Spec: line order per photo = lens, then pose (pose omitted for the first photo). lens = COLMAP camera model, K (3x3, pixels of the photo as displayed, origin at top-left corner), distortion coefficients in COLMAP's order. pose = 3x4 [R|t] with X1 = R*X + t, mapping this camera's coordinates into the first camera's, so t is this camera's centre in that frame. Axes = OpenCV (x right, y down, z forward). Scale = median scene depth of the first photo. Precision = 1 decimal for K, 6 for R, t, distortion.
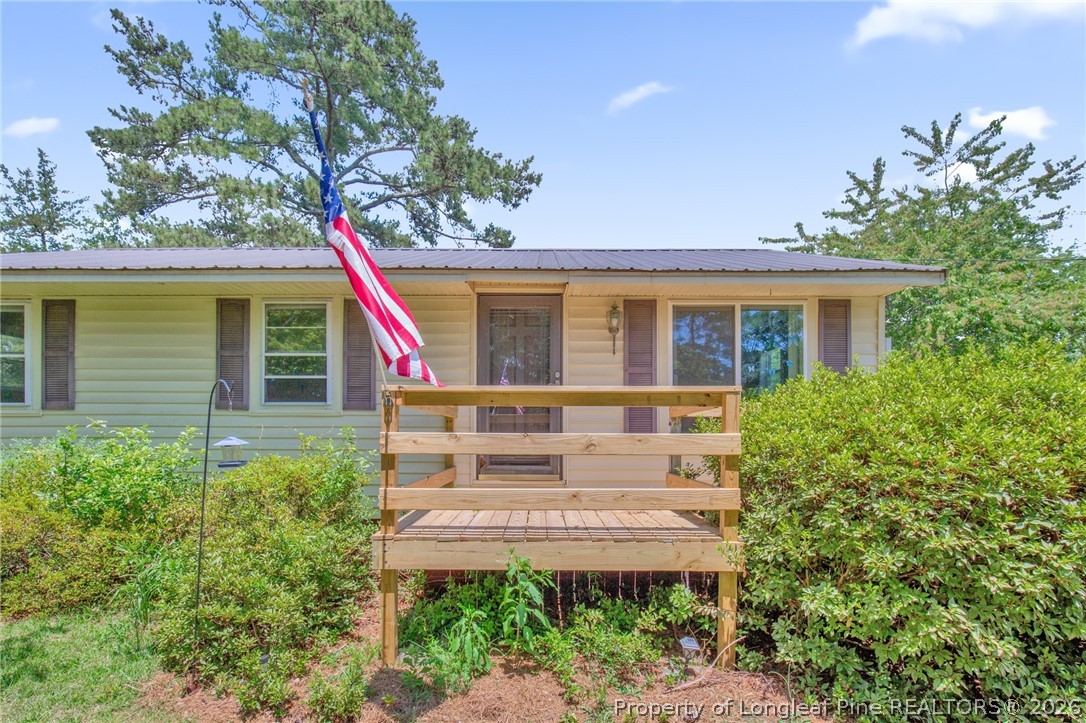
lens RADIAL K [[508.9, 0, 541.9], [0, 508.9, 416.6], [0, 0, 1]] dist [0.000292, -0.000458]
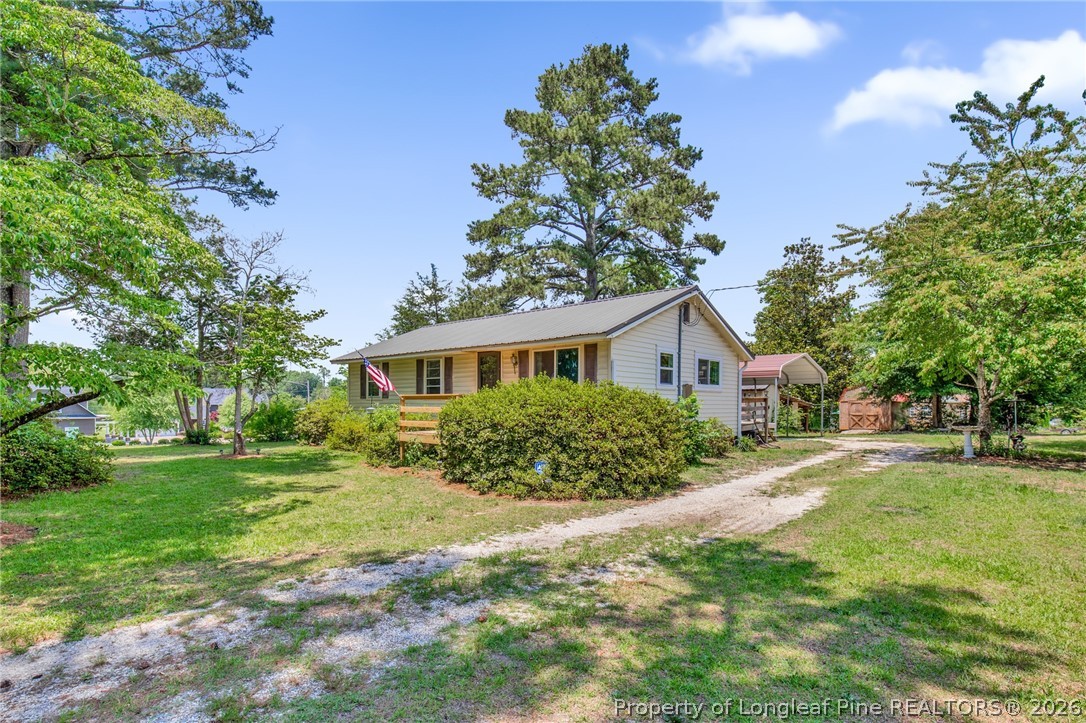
lens RADIAL K [[518.4, 0, 544.4], [0, 518.4, 355.0], [0, 0, 1]] dist [-0.020076, 0.000697]
pose [[0.773002, -0.057870, -0.631759, 0.635857], [0.019013, 0.997497, -0.068108, -0.014848], [0.634119, 0.040636, 0.772167, -0.289929]]
